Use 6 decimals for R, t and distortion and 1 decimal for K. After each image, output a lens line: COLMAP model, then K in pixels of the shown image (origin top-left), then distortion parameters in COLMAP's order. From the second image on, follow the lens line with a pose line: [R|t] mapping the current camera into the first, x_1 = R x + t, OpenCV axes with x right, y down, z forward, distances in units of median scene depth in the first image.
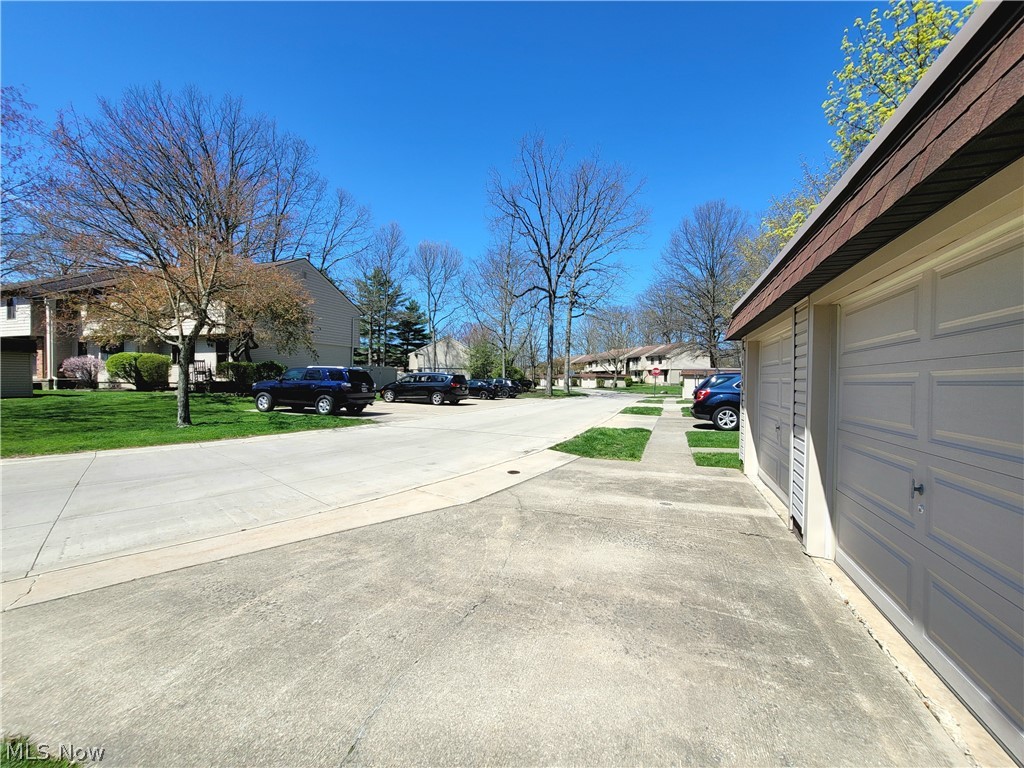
lens RADIAL K [[414.6, 0, 513.8], [0, 414.6, 384.0], [0, 0, 1]] dist [-0.000006, 0.000552]
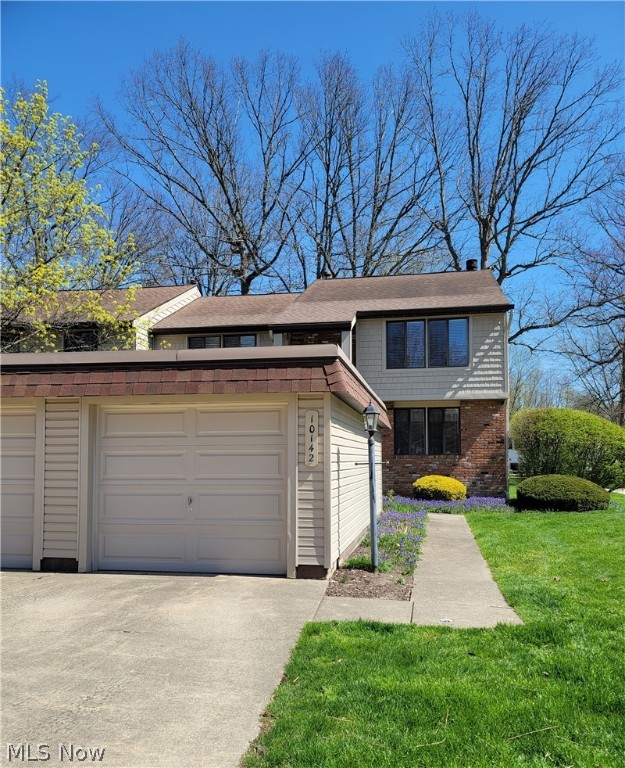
lens RADIAL K [[617.0, 0, 312.3], [0, 617.0, 385.1], [0, 0, 1]] dist [0.007937, 0.003337]
pose [[-0.176845, 0.106493, 0.978461, -2.391305], [0.005642, 0.994223, -0.107189, -0.017432], [-0.984223, -0.013435, -0.176424, 0.865292]]
